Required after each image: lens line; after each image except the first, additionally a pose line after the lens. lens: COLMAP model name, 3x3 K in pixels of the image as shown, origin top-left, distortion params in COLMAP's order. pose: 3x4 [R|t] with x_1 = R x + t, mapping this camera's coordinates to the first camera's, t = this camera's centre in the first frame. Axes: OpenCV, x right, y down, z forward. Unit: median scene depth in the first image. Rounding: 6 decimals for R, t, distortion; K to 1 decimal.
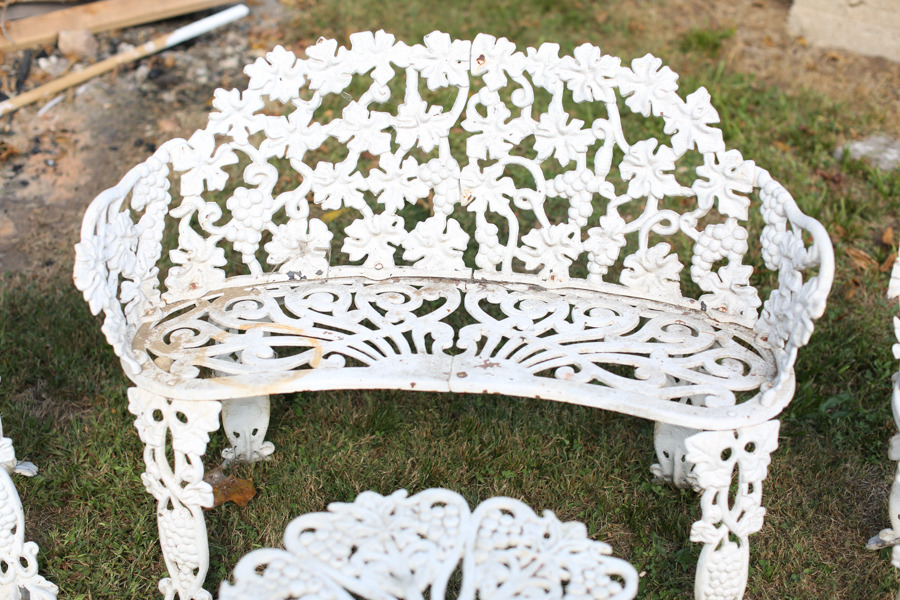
lens RADIAL K [[1329.6, 0, 450.0], [0, 1329.6, 300.0], [0, 0, 1]] dist [-0.216037, 0.504801]
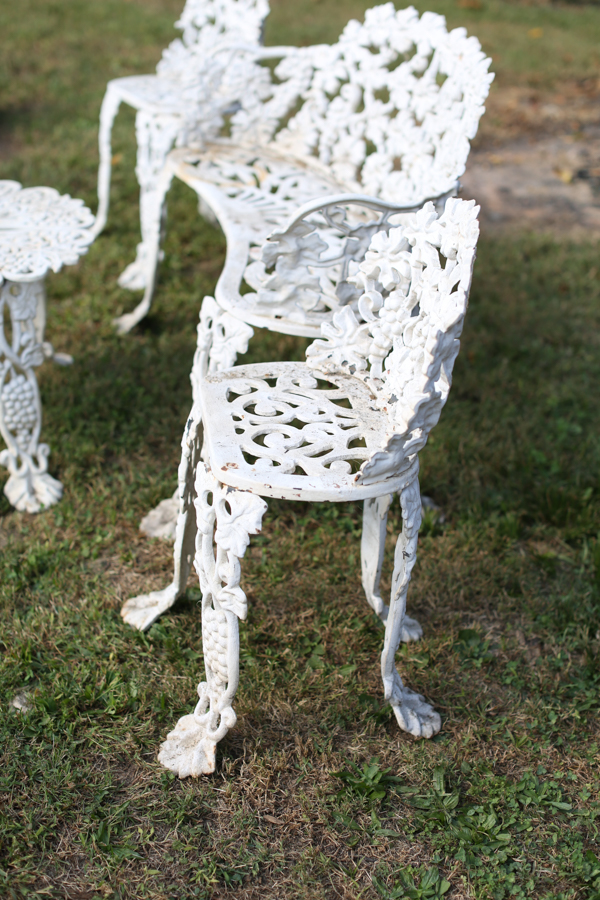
lens RADIAL K [[1329.6, 0, 316.5], [0, 1329.6, 438.5], [0, 0, 1]] dist [-0.216037, 0.504801]
pose [[0.297111, 0.477032, -0.827143, 1.114003], [-0.553028, 0.792145, 0.258199, -0.142212], [0.778386, 0.380720, 0.499167, 0.444658]]
